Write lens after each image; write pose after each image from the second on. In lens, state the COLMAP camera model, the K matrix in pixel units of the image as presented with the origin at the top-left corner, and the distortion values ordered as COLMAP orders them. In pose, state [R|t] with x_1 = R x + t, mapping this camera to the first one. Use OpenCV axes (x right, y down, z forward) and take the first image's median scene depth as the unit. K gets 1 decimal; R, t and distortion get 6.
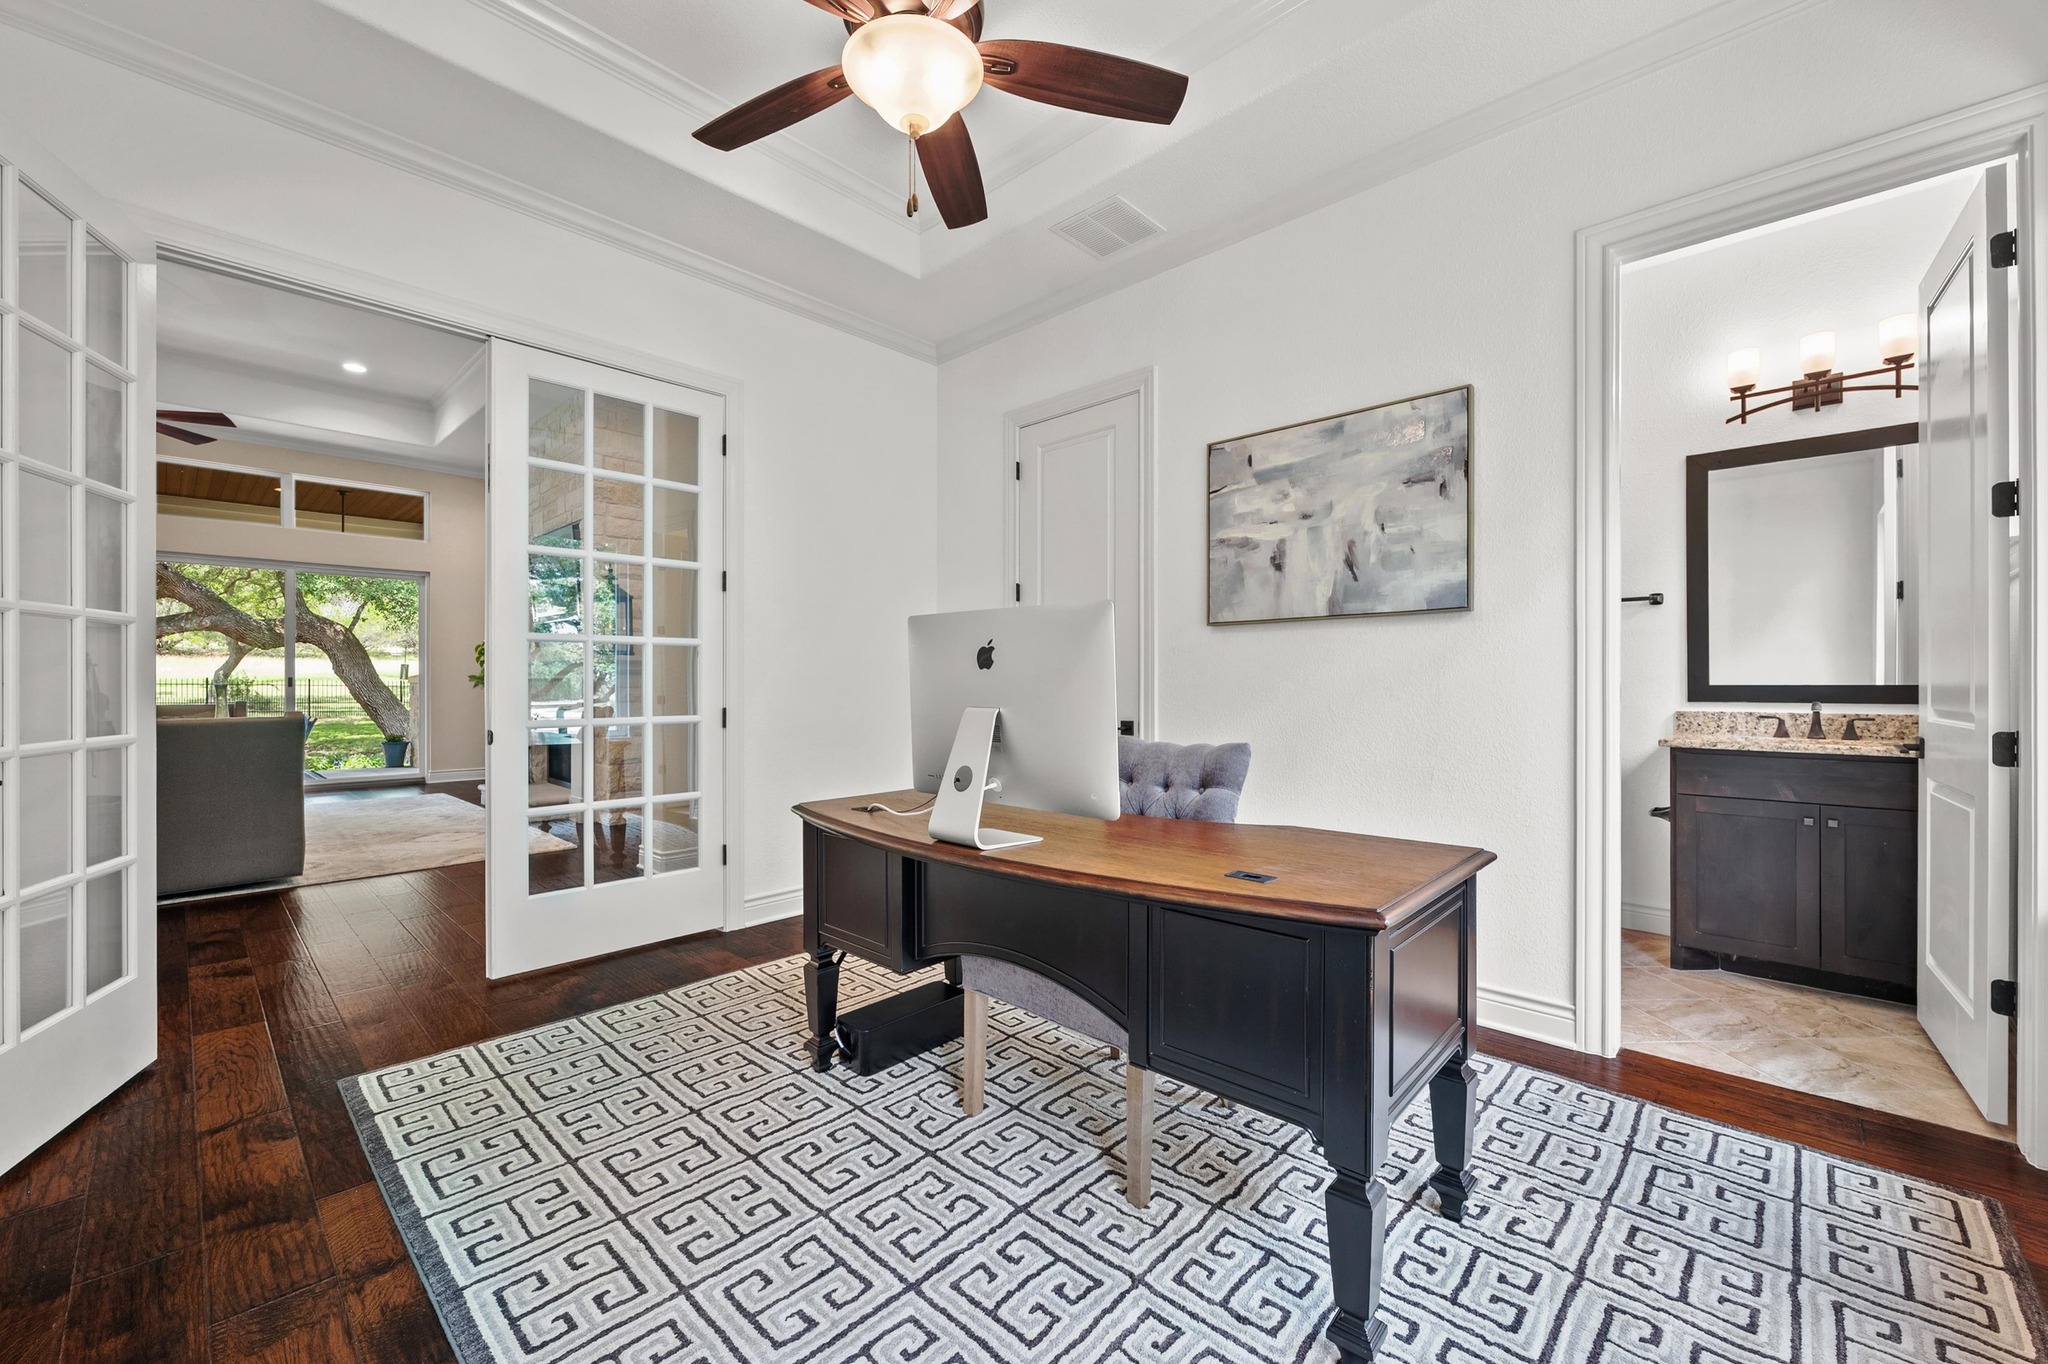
lens RADIAL K [[814.1, 0, 1020.2], [0, 814.1, 677.5], [0, 0, 1]] dist [-0.005387, 0.000279]
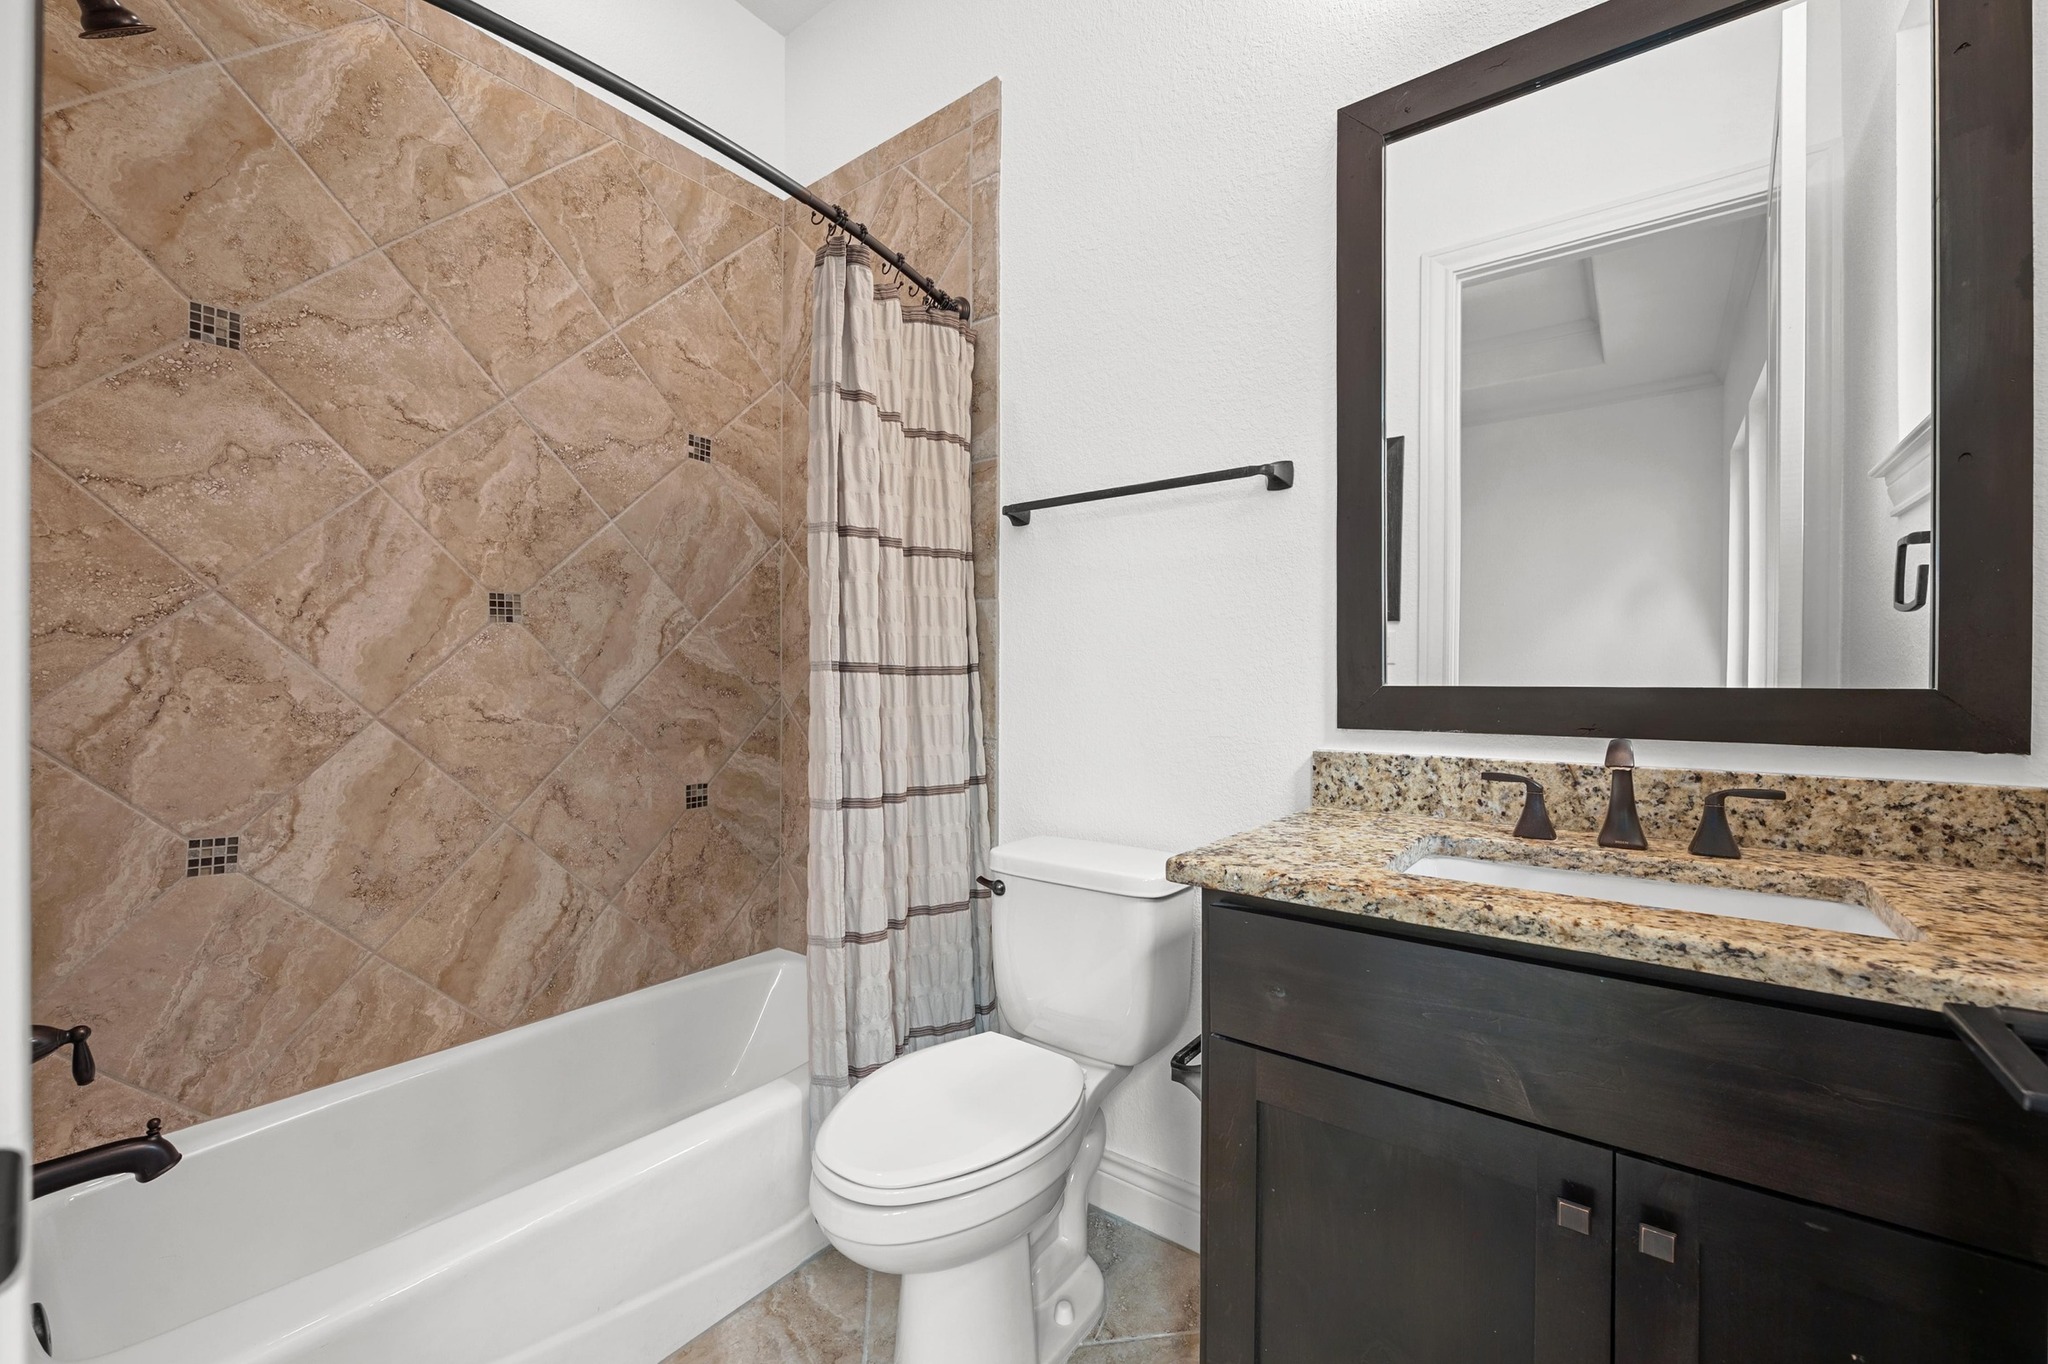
lens RADIAL K [[816.3, 0, 1026.7], [0, 816.3, 683.2], [0, 0, 1]] dist [-0.006485, 0.000140]
pose [[0.993640, 0.000330, 0.112605, 0.679546], [-0.001581, 0.999938, 0.011019, 0.004137], [-0.112594, -0.011127, 0.993579, 0.673353]]
